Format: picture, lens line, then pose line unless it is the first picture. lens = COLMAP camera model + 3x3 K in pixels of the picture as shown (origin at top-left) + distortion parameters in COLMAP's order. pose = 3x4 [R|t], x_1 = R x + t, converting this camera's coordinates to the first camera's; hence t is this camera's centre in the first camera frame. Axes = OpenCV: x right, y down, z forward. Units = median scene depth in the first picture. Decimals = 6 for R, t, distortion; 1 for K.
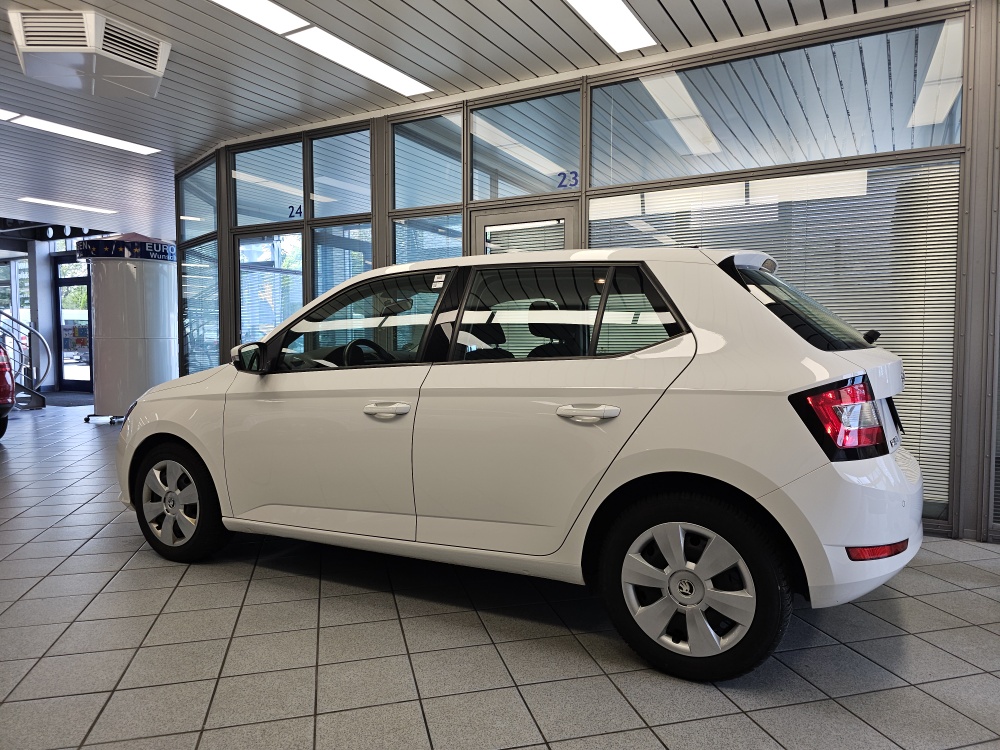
lens RADIAL K [[672.3, 0, 503.7], [0, 672.3, 378.3], [0, 0, 1]] dist [0.059253, -0.058673]
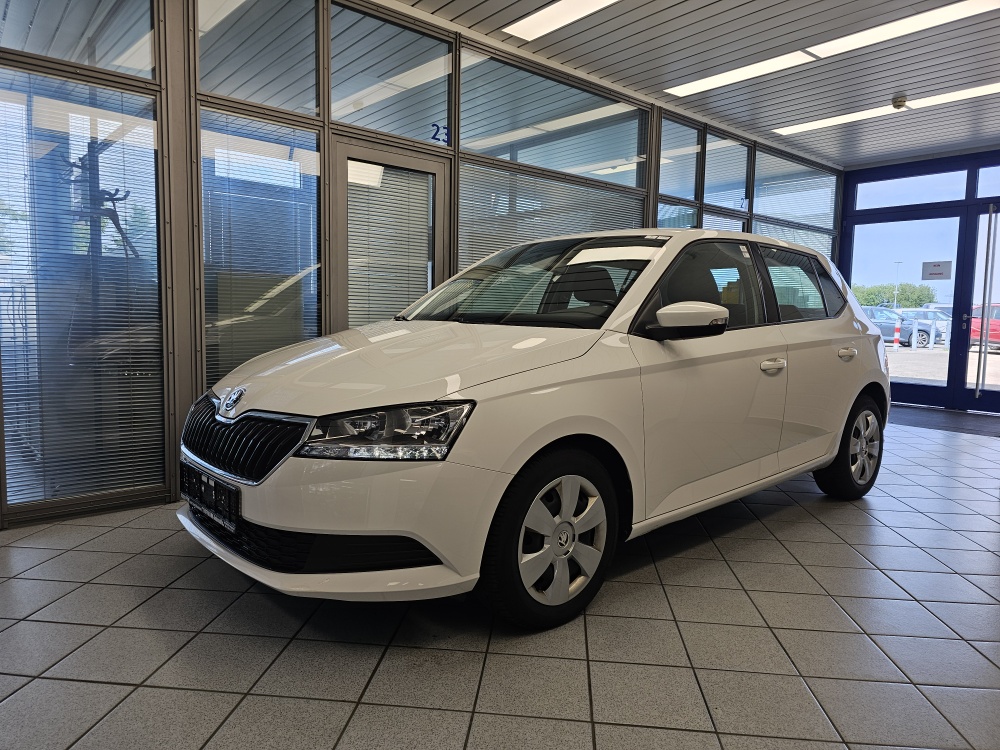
lens RADIAL K [[672.3, 0, 491.8], [0, 672.3, 377.0], [0, 0, 1]] dist [0.059253, -0.058673]
pose [[0.350402, -0.083960, 0.932829, -1.195713], [0.036146, 0.996444, 0.076108, -0.031150], [-0.935902, 0.007050, 0.352191, 0.888533]]
